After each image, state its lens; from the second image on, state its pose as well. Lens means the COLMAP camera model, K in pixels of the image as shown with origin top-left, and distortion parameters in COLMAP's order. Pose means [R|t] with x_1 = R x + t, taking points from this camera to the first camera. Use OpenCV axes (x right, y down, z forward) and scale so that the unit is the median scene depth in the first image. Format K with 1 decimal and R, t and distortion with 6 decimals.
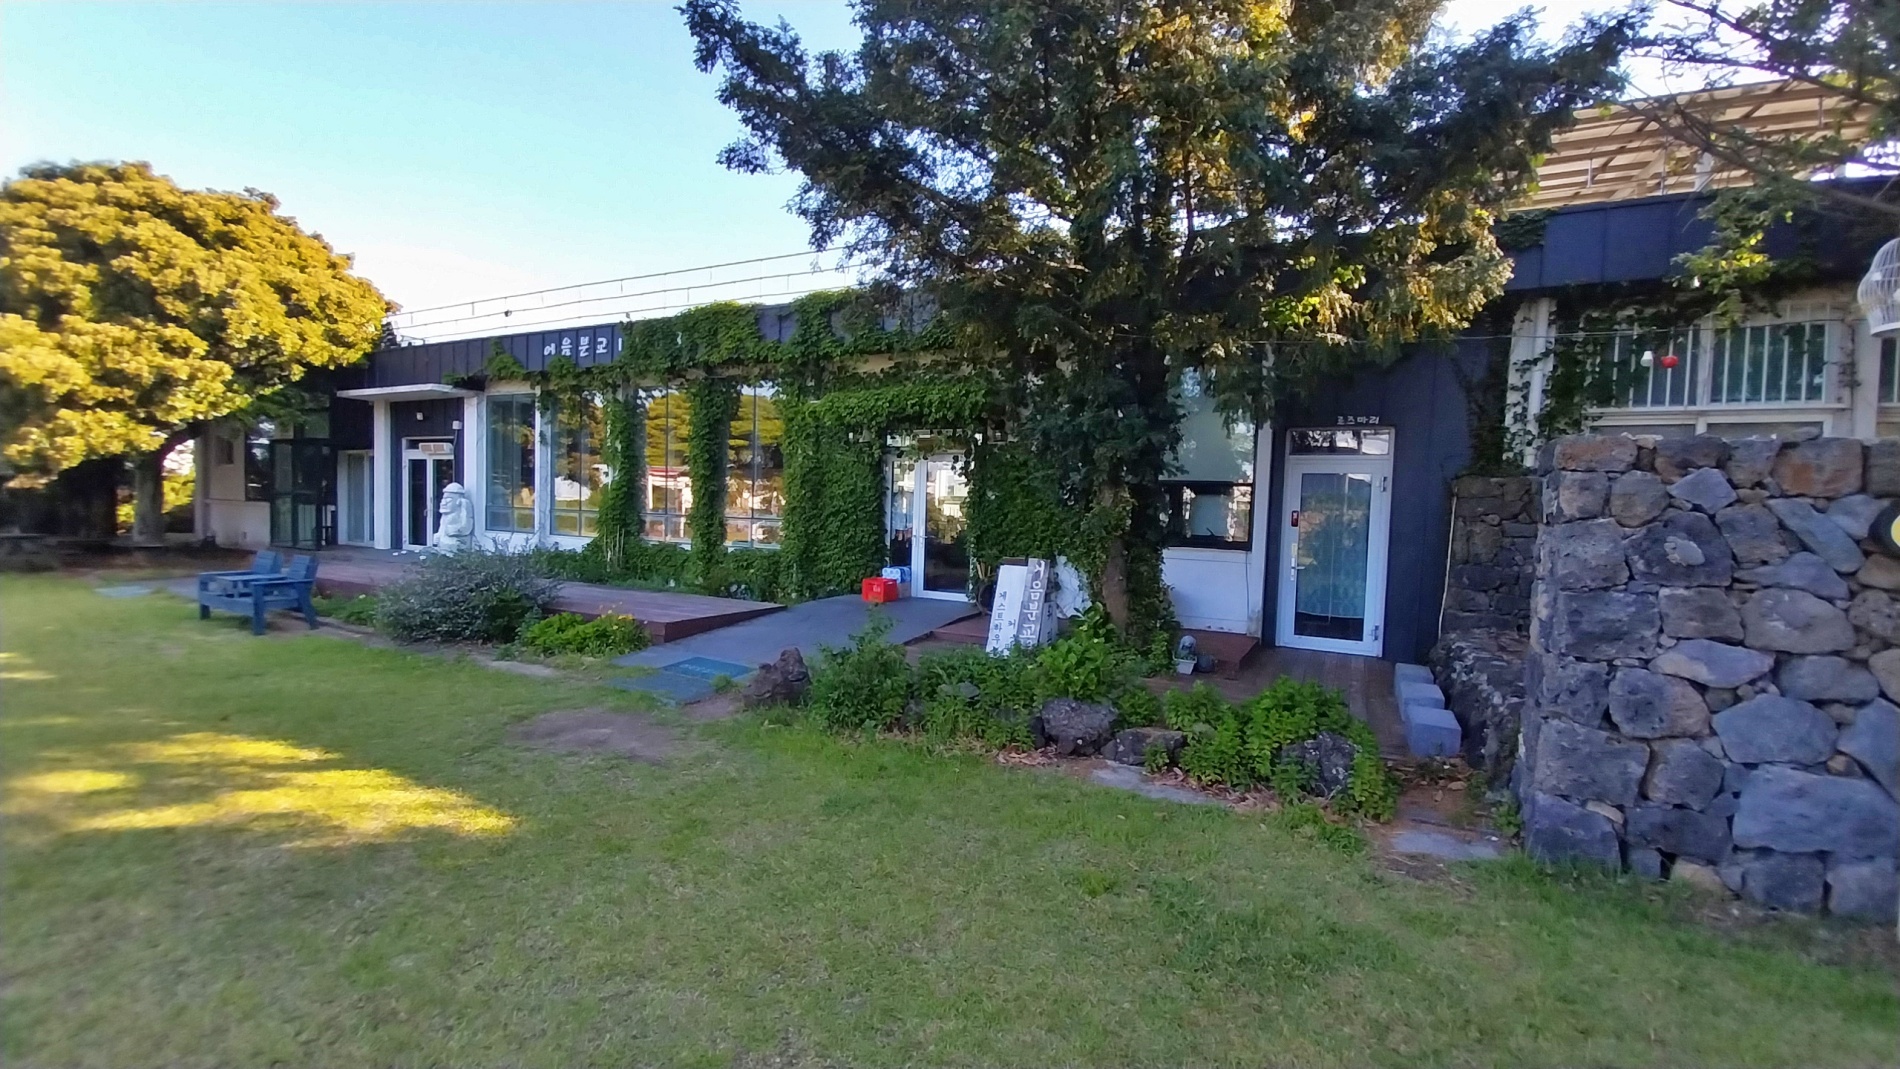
lens RADIAL K [[712.0, 0, 950.0], [0, 712.0, 534.5], [0, 0, 1]] dist [0.012564, -0.015281]
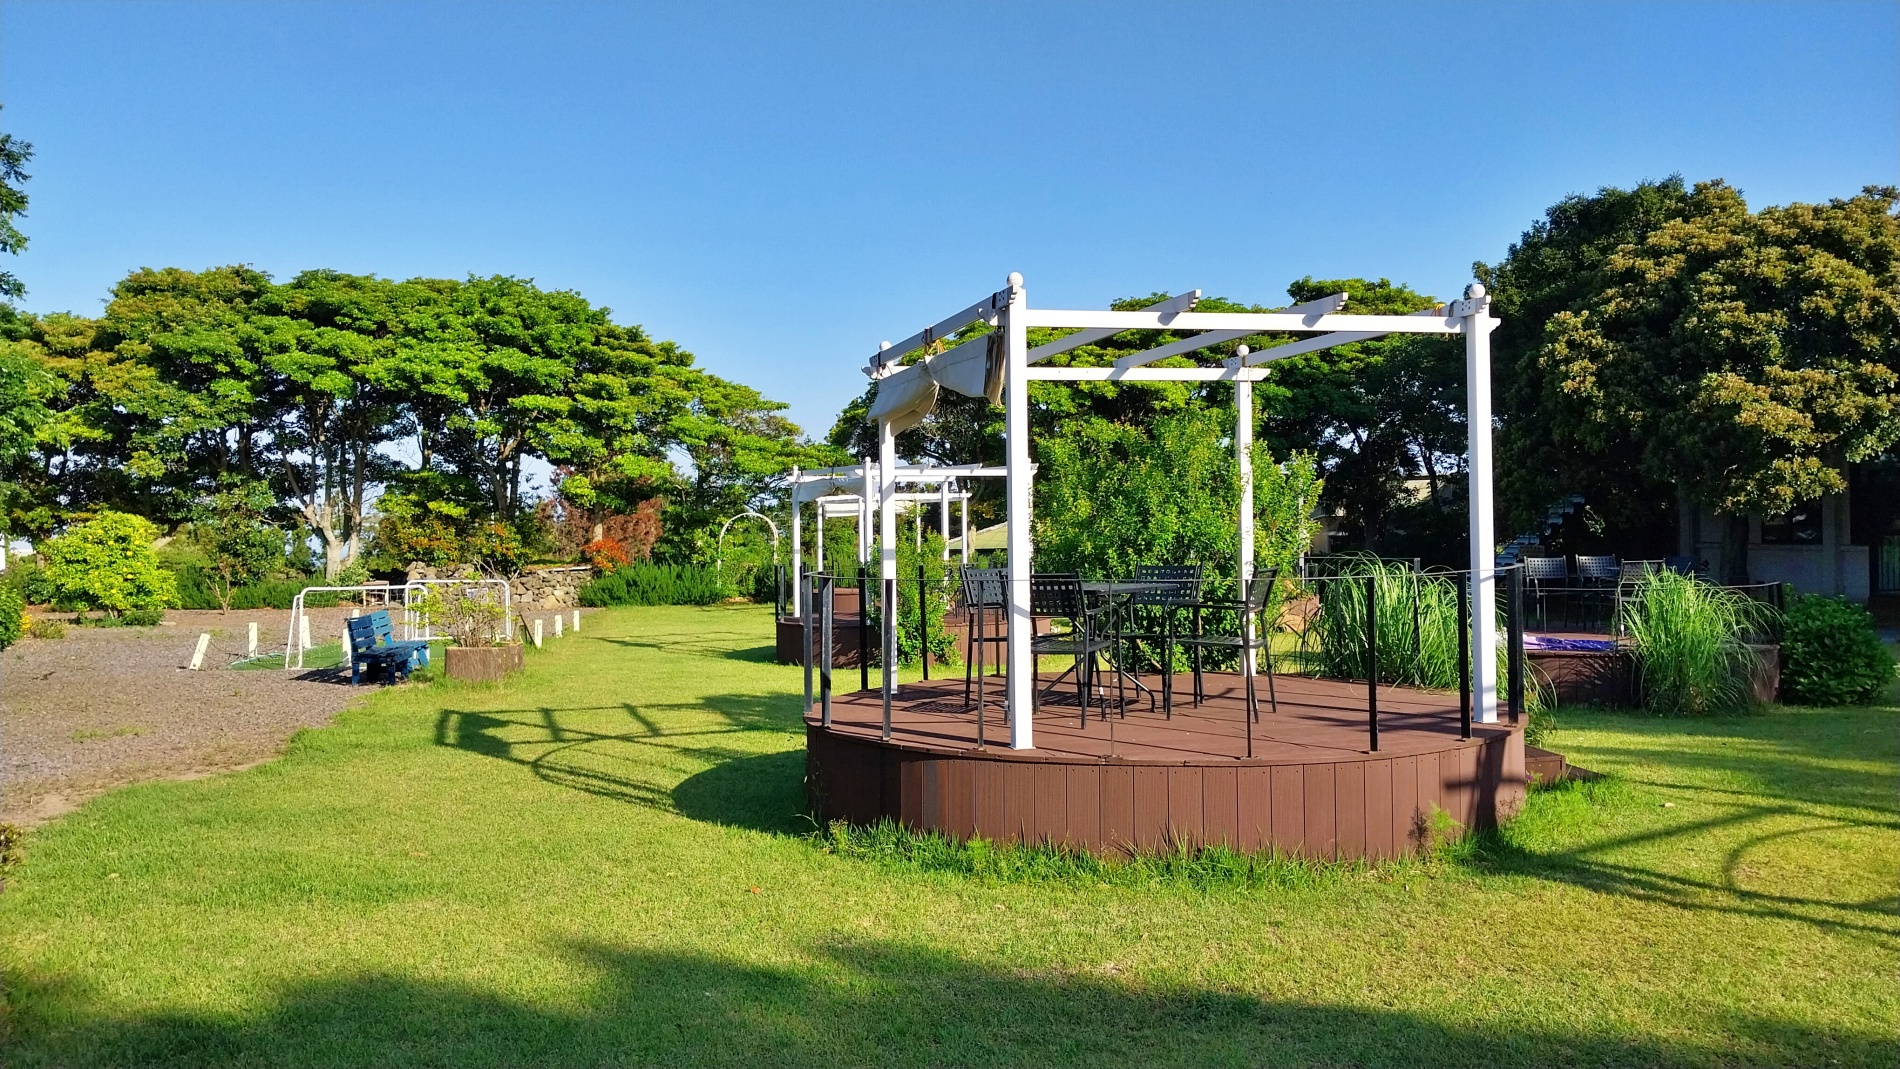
lens RADIAL K [[1454.1, 0, 950.0], [0, 1454.1, 534.5], [0, 0, 1]] dist [0.003107, -0.000680]
pose [[0.572475, -0.036718, -0.819099, -0.212103], [0.004379, 0.999119, -0.041727, 0.013391], [0.819910, 0.020301, 0.572132, -1.133320]]
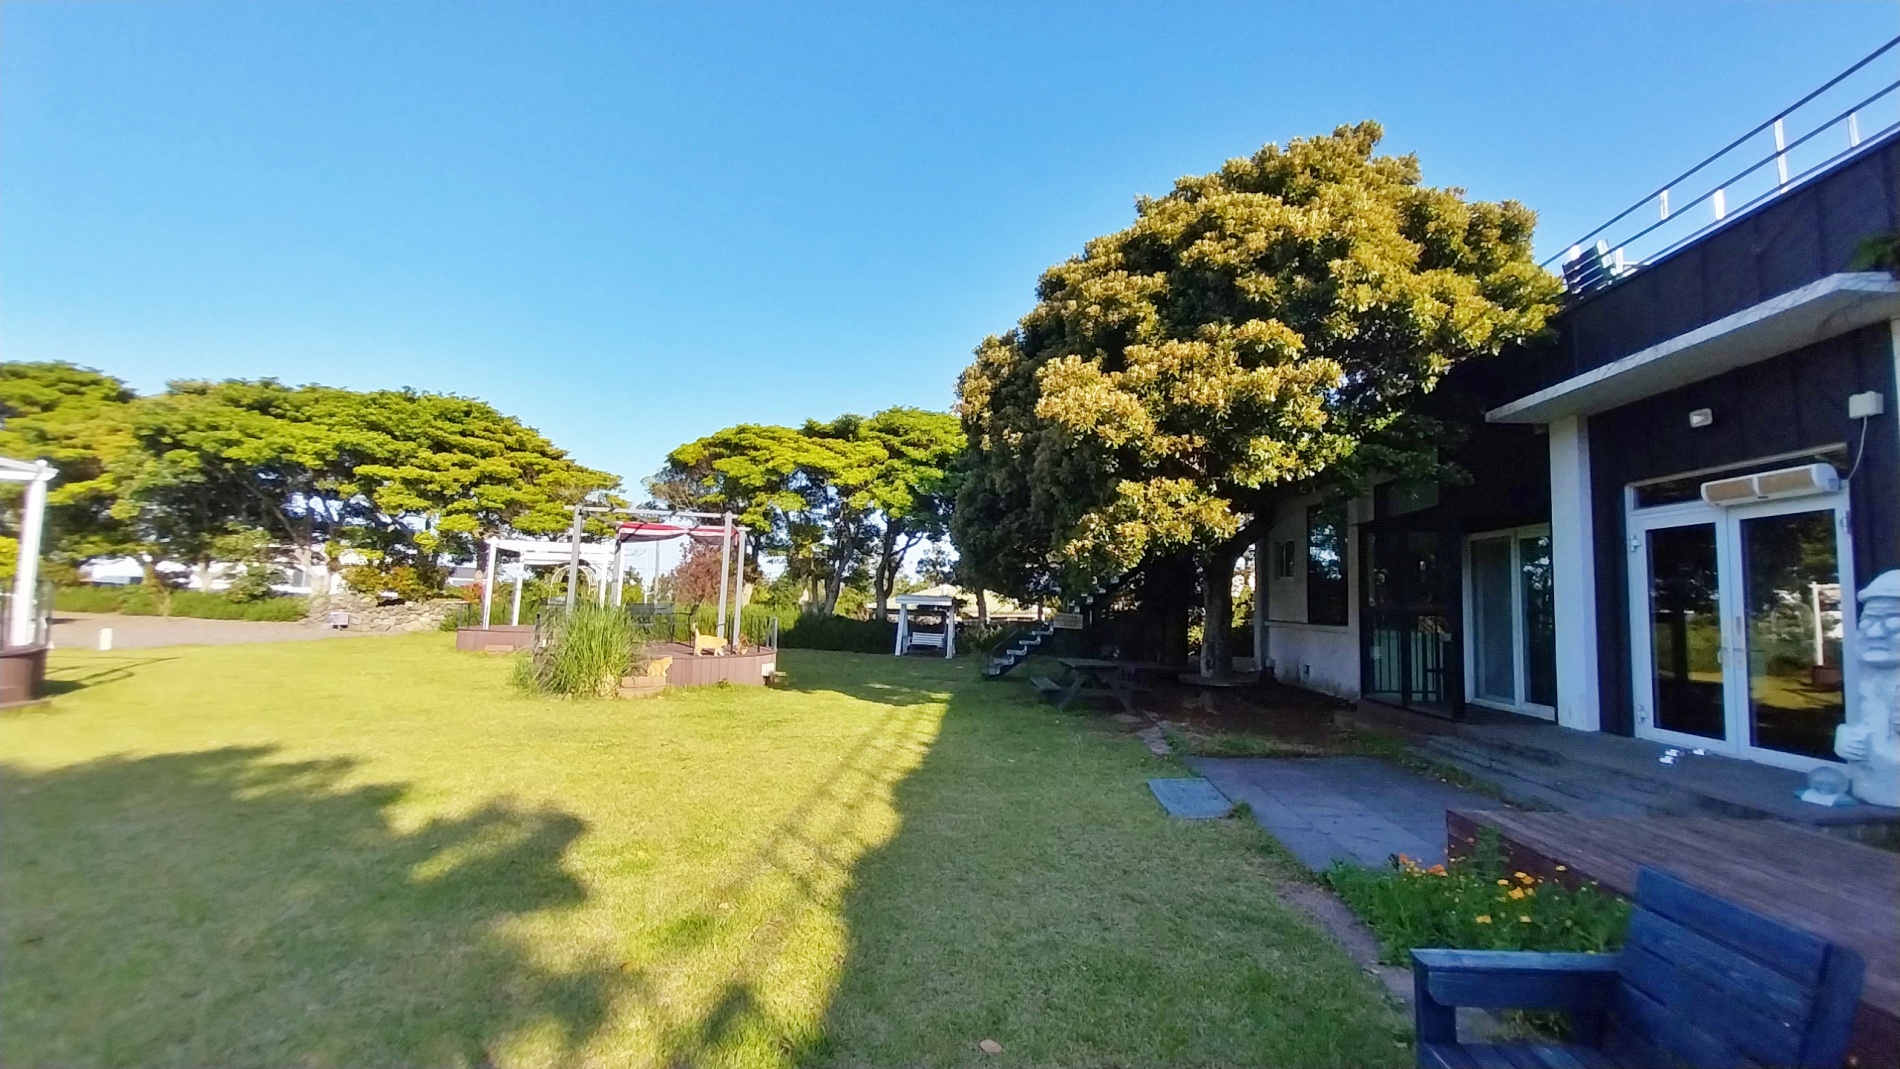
lens RADIAL K [[717.9, 0, 1006.7], [0, 717.9, 554.6], [0, 0, 1]] dist [0.013733, 0.000049]
pose [[0.434829, -0.080546, -0.896903, -0.676876], [-0.048286, 0.992473, -0.112539, -0.027191], [0.899217, 0.092243, 0.427667, 0.581223]]
